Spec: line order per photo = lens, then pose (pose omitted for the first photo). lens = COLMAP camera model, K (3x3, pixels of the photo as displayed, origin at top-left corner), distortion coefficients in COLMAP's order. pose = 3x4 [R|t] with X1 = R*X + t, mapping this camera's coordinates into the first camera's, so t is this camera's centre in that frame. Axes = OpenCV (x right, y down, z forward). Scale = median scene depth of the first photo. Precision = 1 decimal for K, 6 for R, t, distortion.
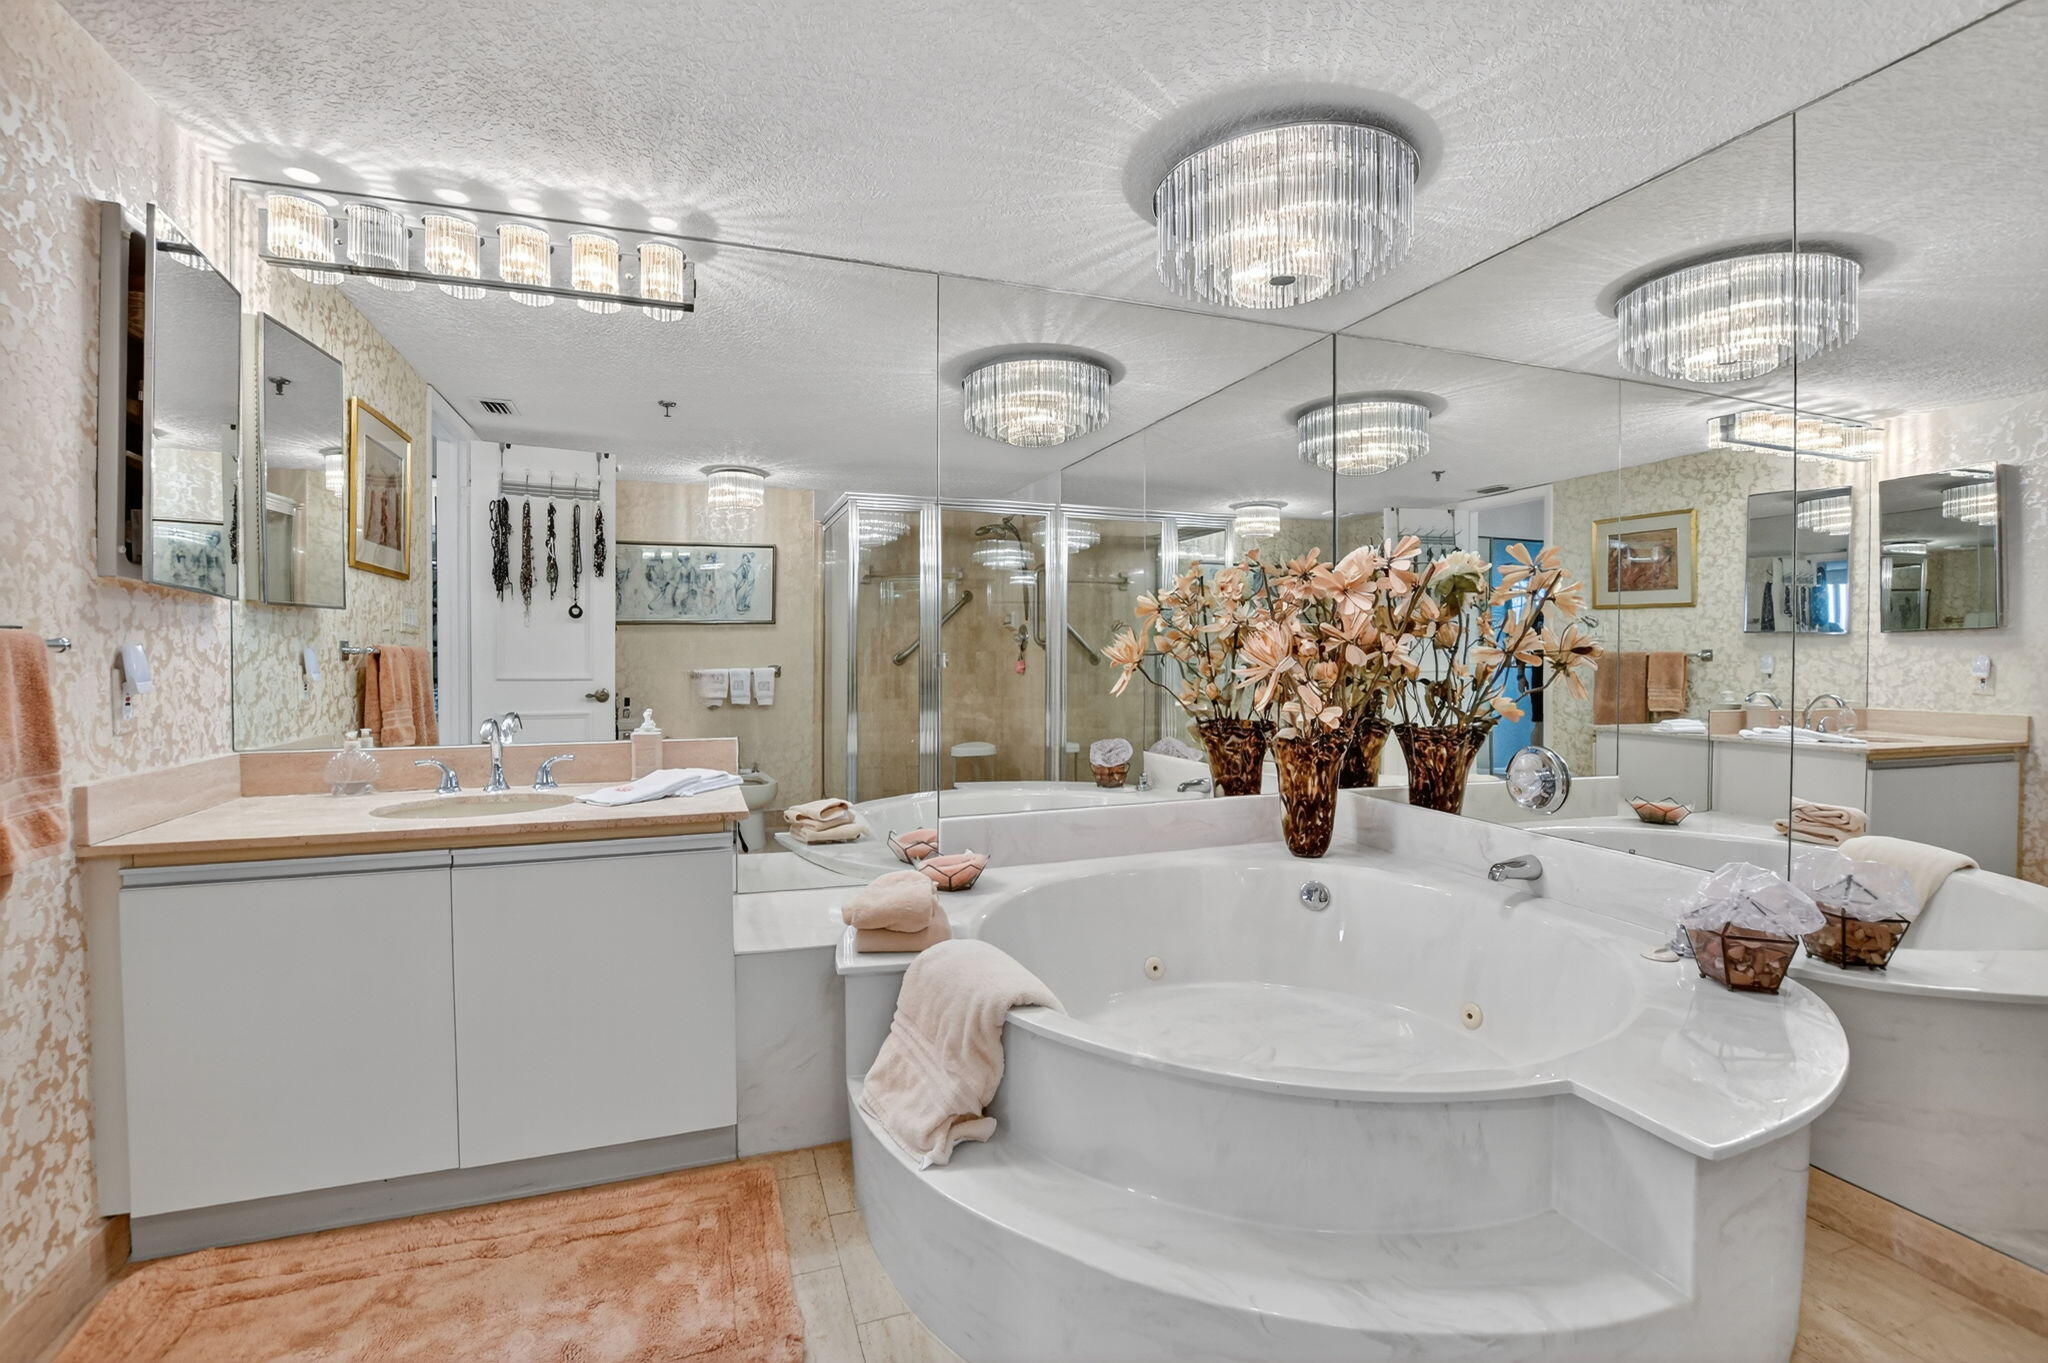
lens RADIAL K [[961.5, 0, 1044.2], [0, 961.5, 653.6], [0, 0, 1]] dist [-0.002962, 0.000115]
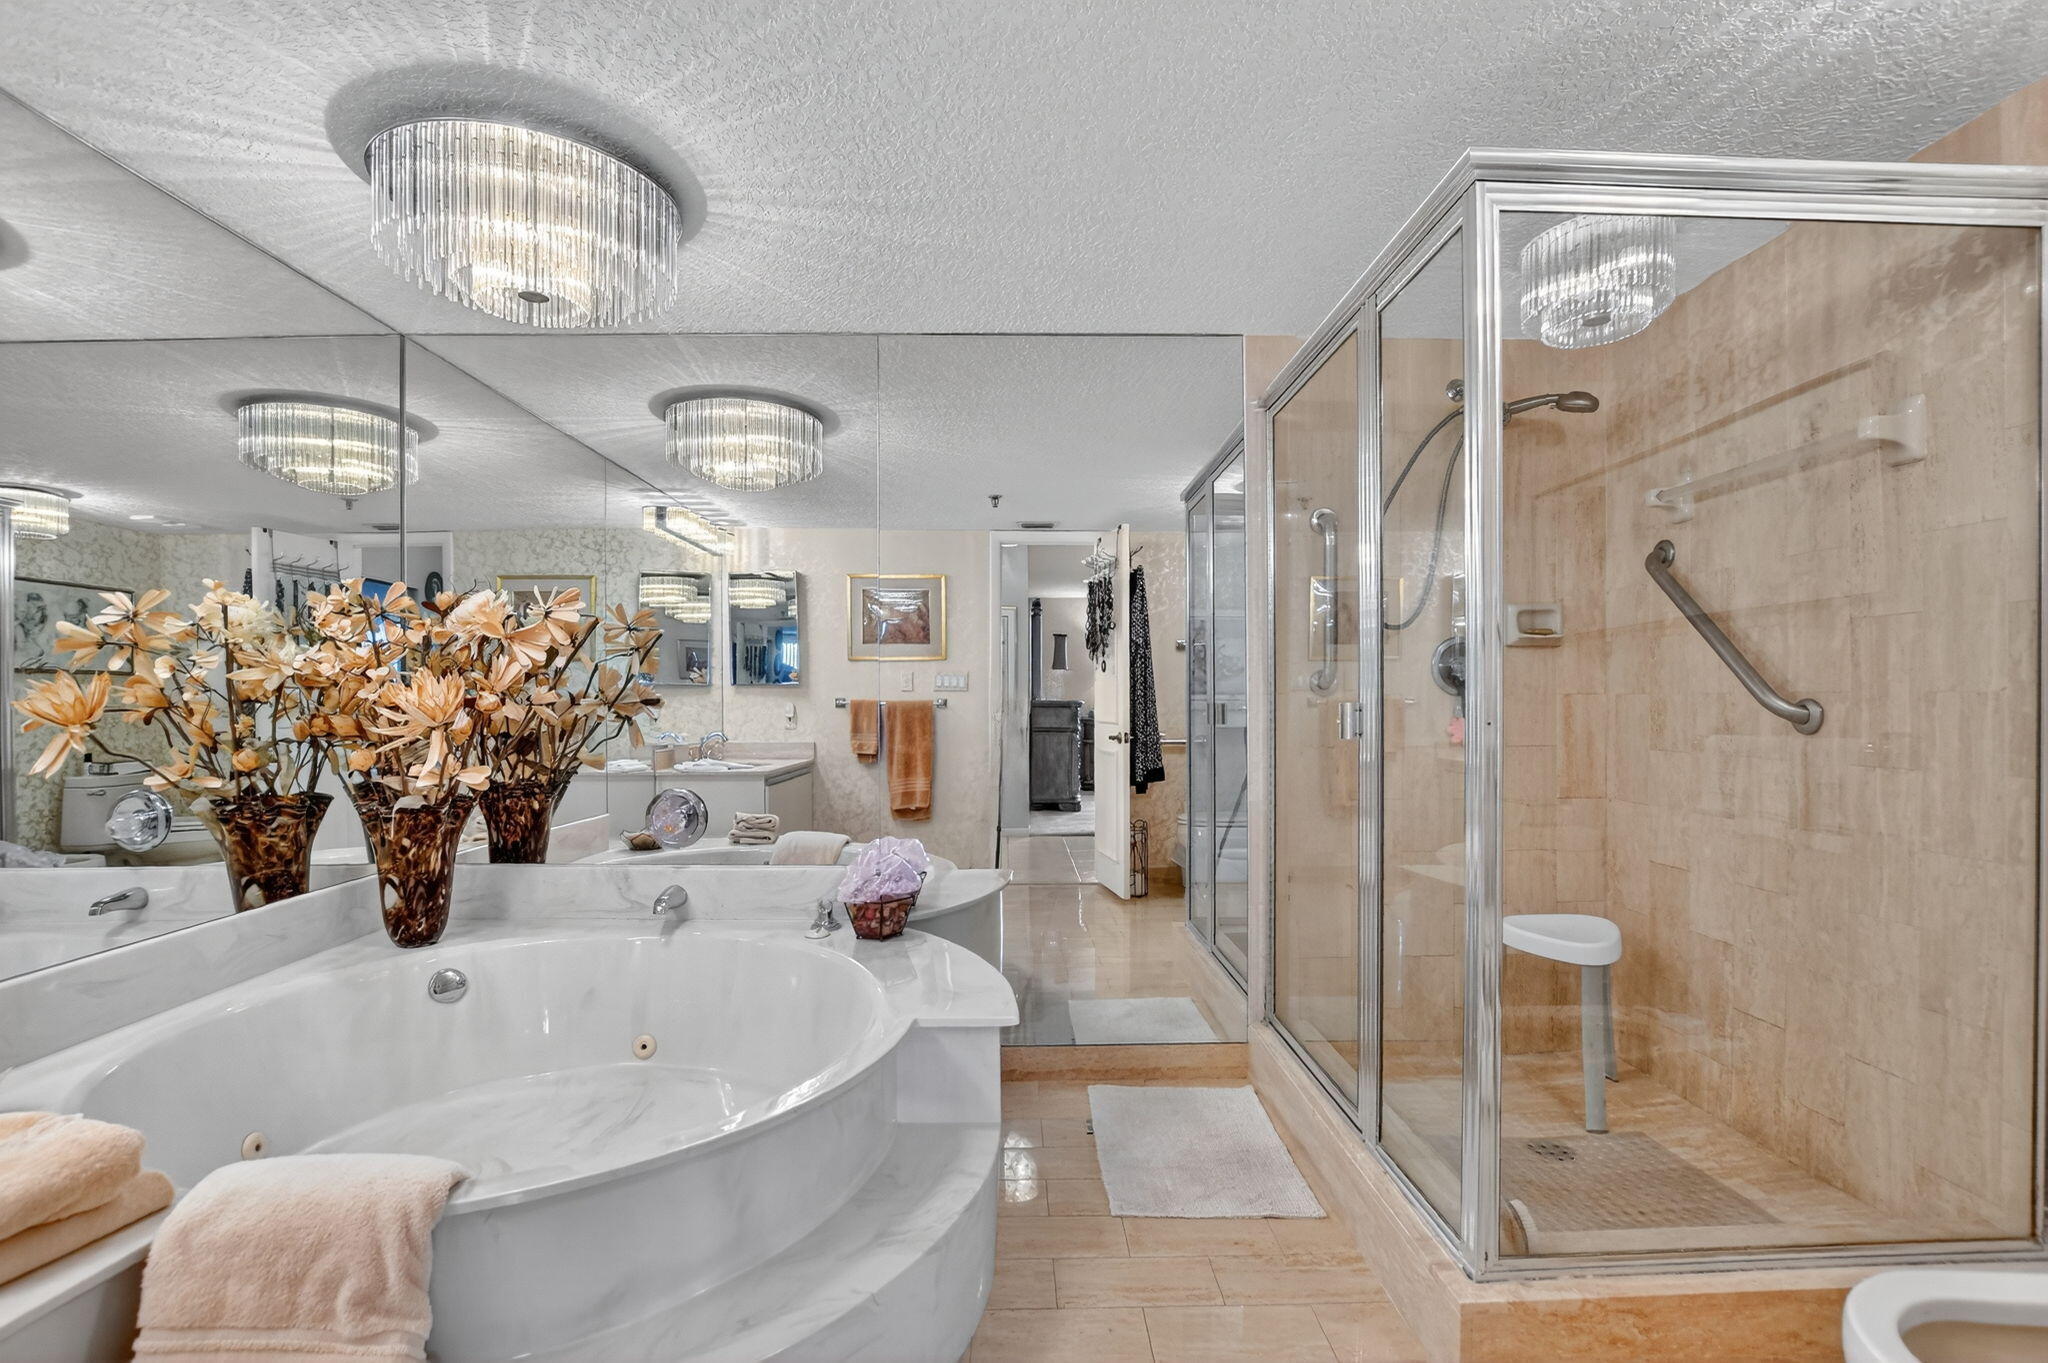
lens RADIAL K [[961.5, 0, 1031.5], [0, 961.5, 688.7], [0, 0, 1]] dist [-0.002962, 0.000115]
pose [[0.323511, 0.005216, 0.946210, -0.359263], [0.005625, 0.999957, -0.007435, -0.007306], [-0.946208, 0.007728, 0.323467, 0.206933]]
